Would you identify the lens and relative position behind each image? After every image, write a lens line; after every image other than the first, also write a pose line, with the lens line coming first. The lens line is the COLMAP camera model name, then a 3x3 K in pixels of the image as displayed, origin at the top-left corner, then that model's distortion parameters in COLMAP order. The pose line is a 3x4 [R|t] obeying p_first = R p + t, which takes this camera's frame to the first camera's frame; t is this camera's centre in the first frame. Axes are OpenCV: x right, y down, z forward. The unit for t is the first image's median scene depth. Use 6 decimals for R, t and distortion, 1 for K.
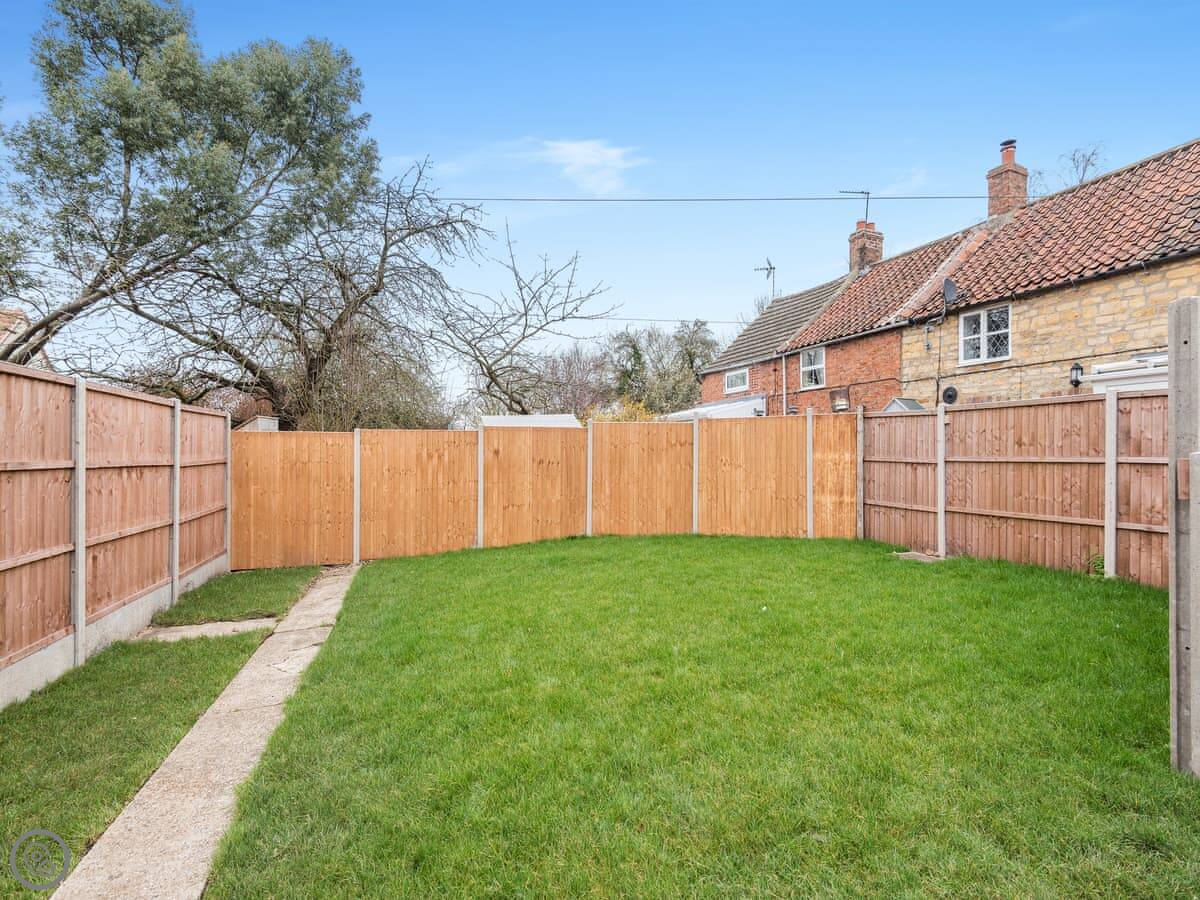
lens RADIAL K [[564.8, 0, 603.6], [0, 564.8, 449.5], [0, 0, 1]] dist [0.029363, -0.017069]
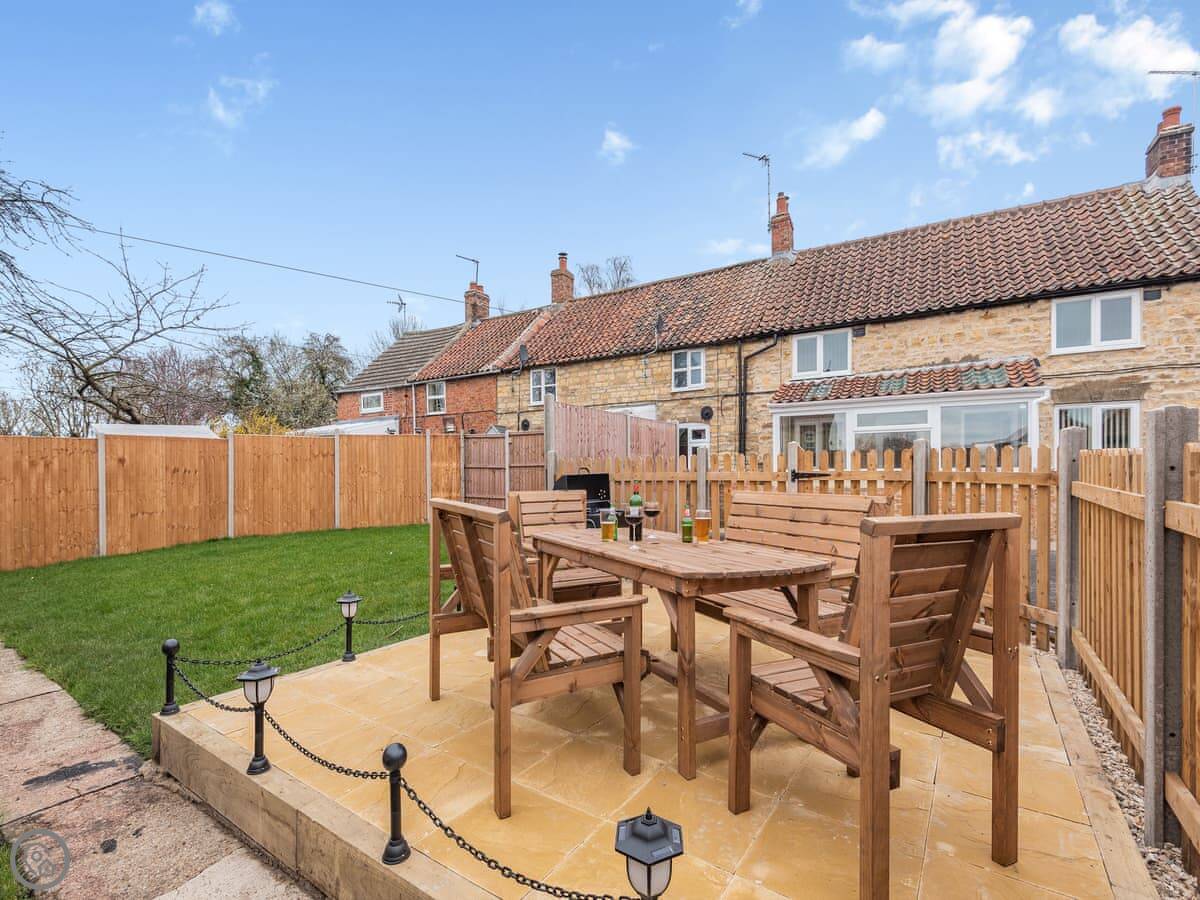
lens RADIAL K [[574.5, 0, 607.9], [0, 574.5, 487.2], [0, 0, 1]] dist [0.026110, -0.019171]
pose [[0.815792, -0.018210, 0.578058, -0.071630], [0.001379, 0.999563, 0.029543, 0.020601], [-0.578343, -0.023304, 0.815461, -0.311494]]
